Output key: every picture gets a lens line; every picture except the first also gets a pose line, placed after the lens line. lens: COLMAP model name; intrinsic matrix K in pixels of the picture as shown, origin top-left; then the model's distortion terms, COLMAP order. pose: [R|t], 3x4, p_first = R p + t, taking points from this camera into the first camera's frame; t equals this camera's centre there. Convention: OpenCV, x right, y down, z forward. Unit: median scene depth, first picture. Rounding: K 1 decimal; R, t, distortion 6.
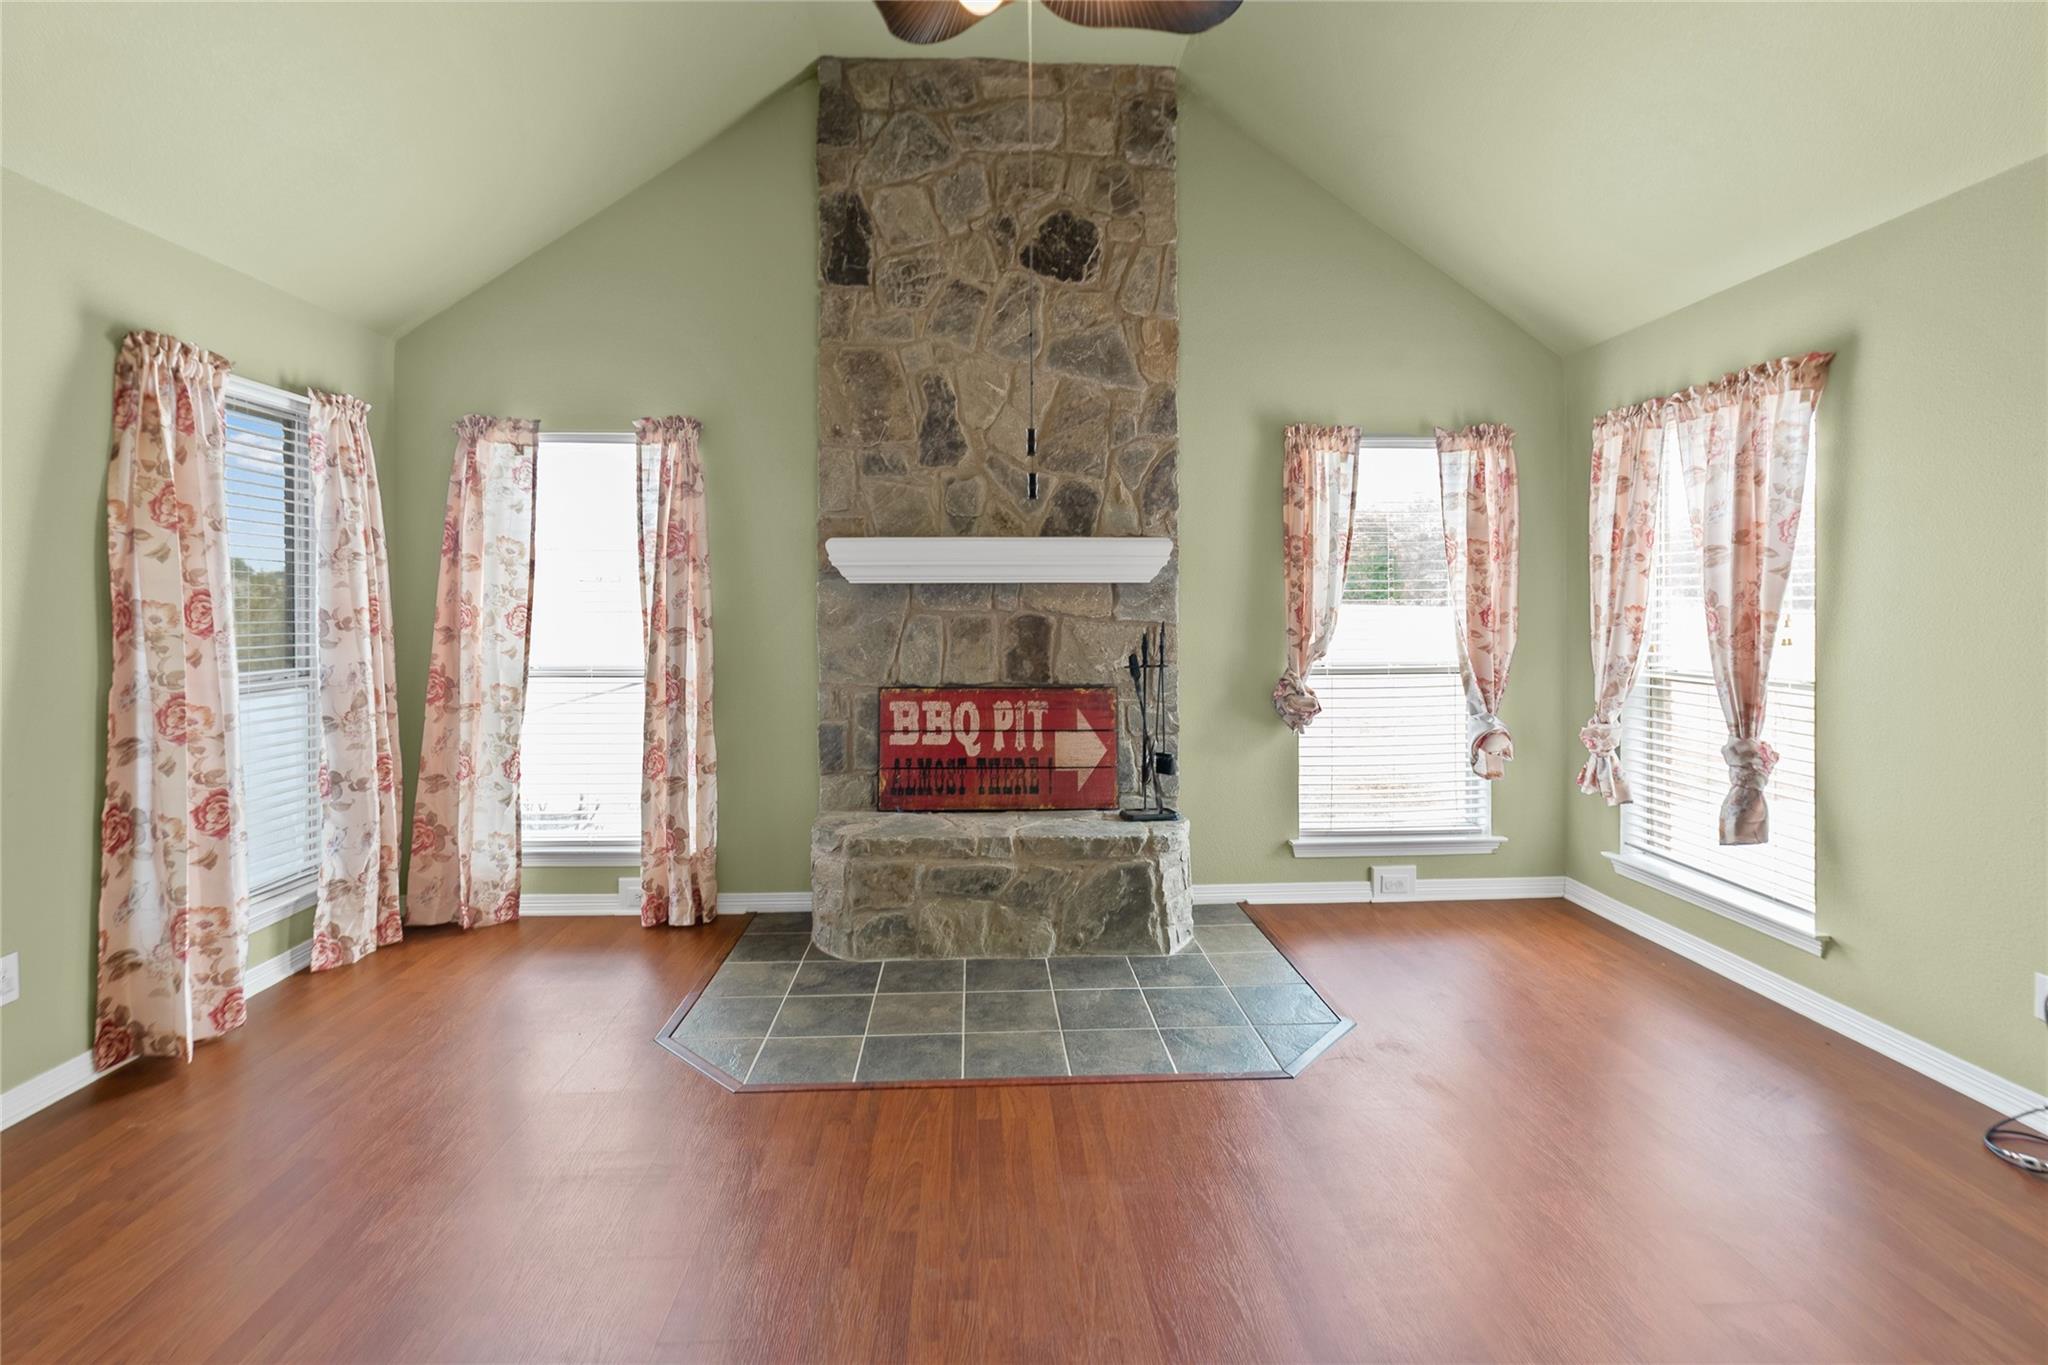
lens RADIAL K [[911.1, 0, 977.9], [0, 911.1, 624.5], [0, 0, 1]] dist [-0.015060, 0.010762]
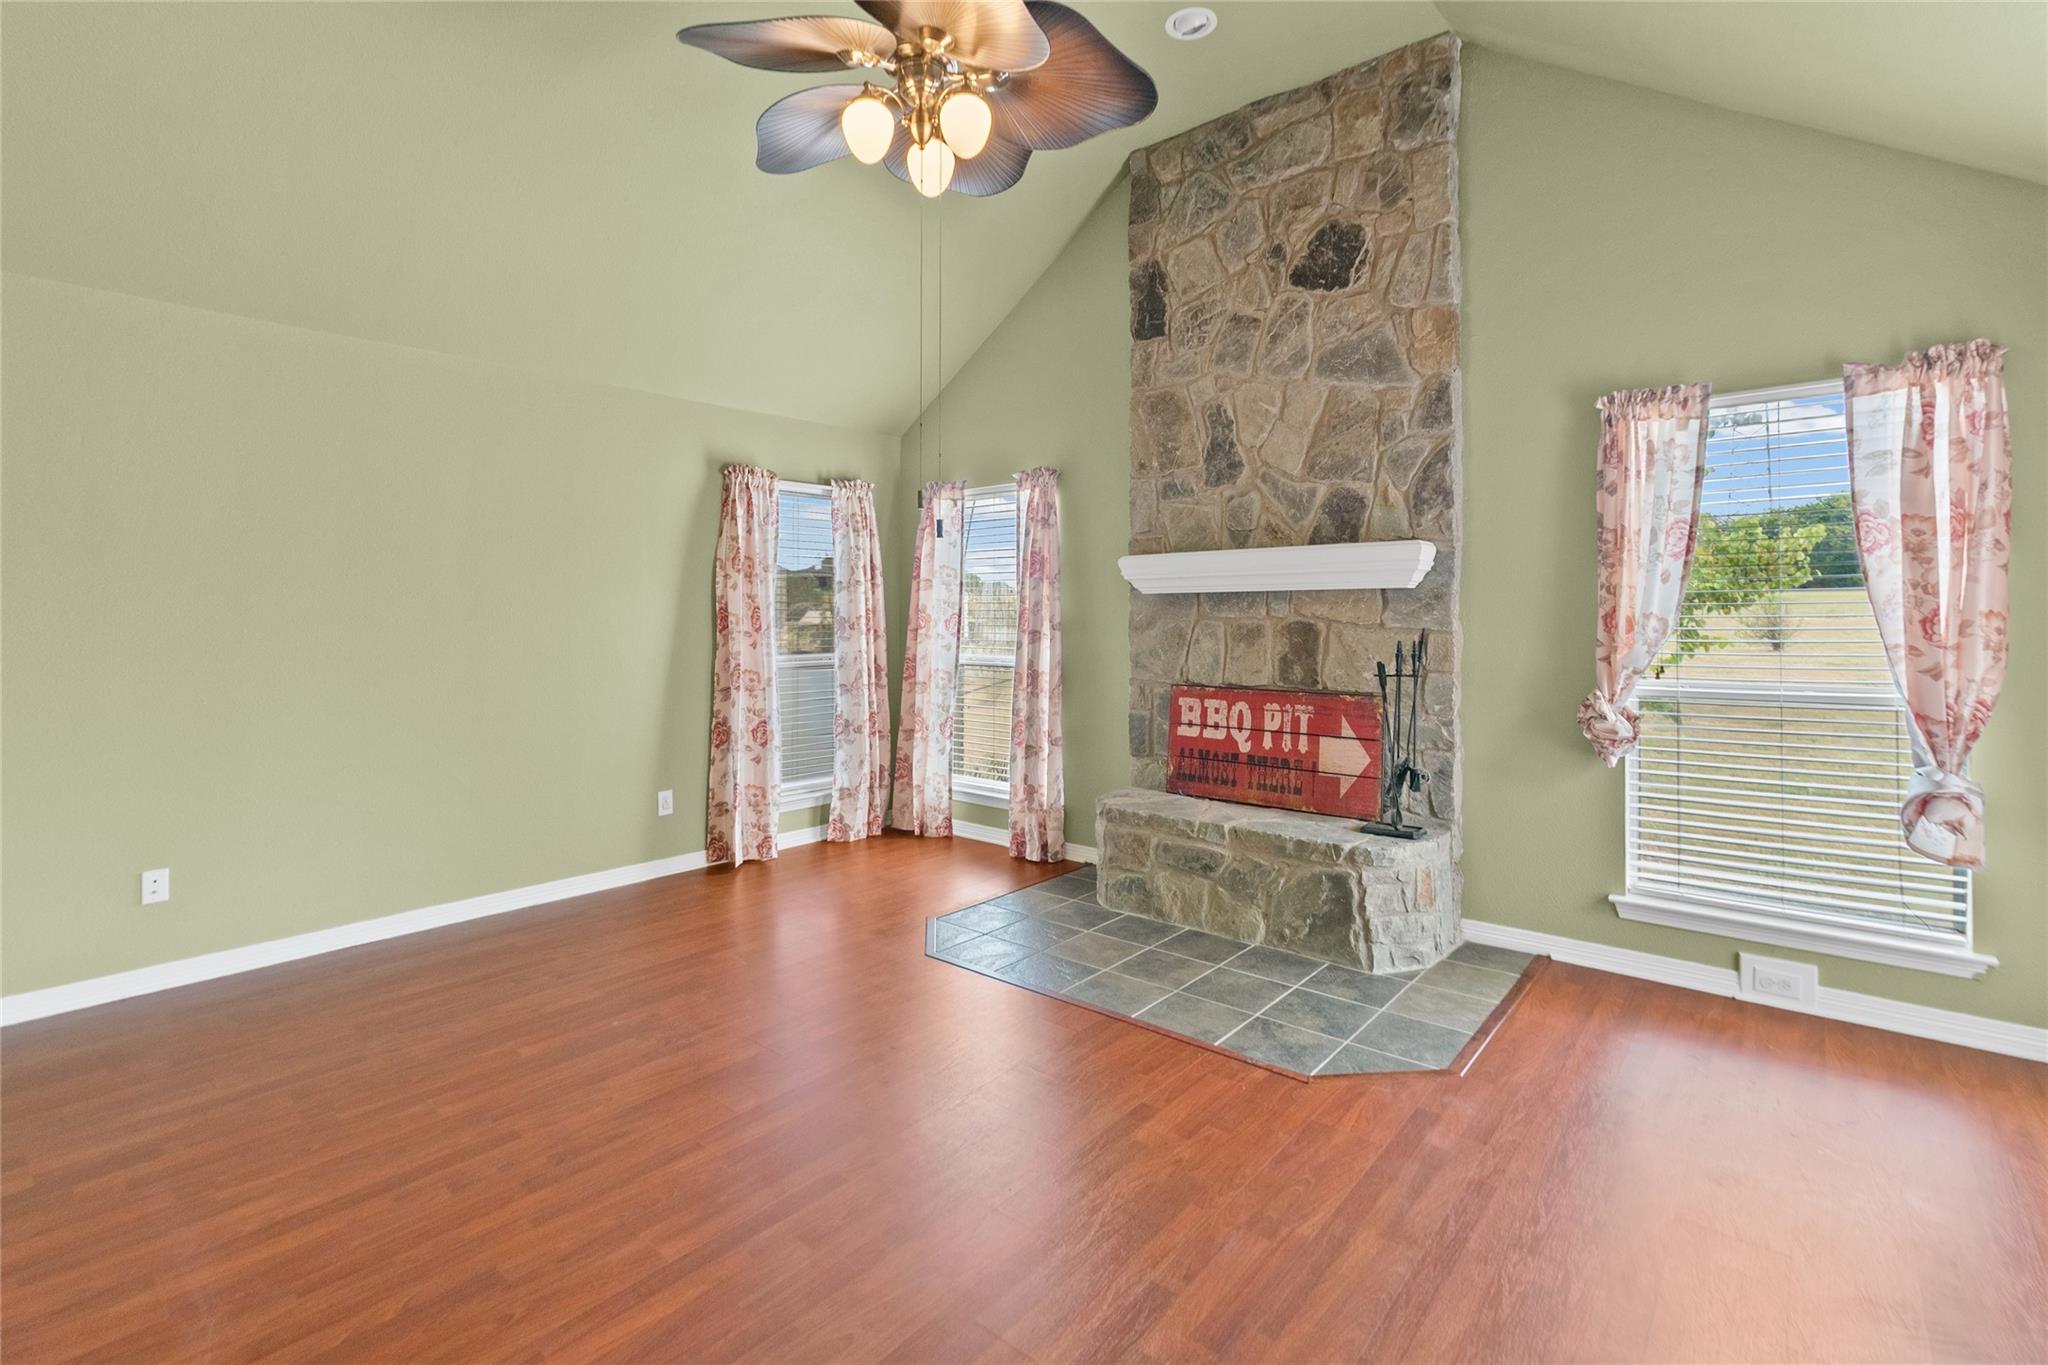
lens RADIAL K [[923.8, 0, 1023.9], [0, 923.8, 619.7], [0, 0, 1]] dist [-0.001467, 0.000647]
pose [[0.736211, 0.001731, -0.676750, 0.542146], [-0.009043, 0.999933, -0.007280, -0.001890], [0.676692, 0.011480, 0.736177, 0.018883]]
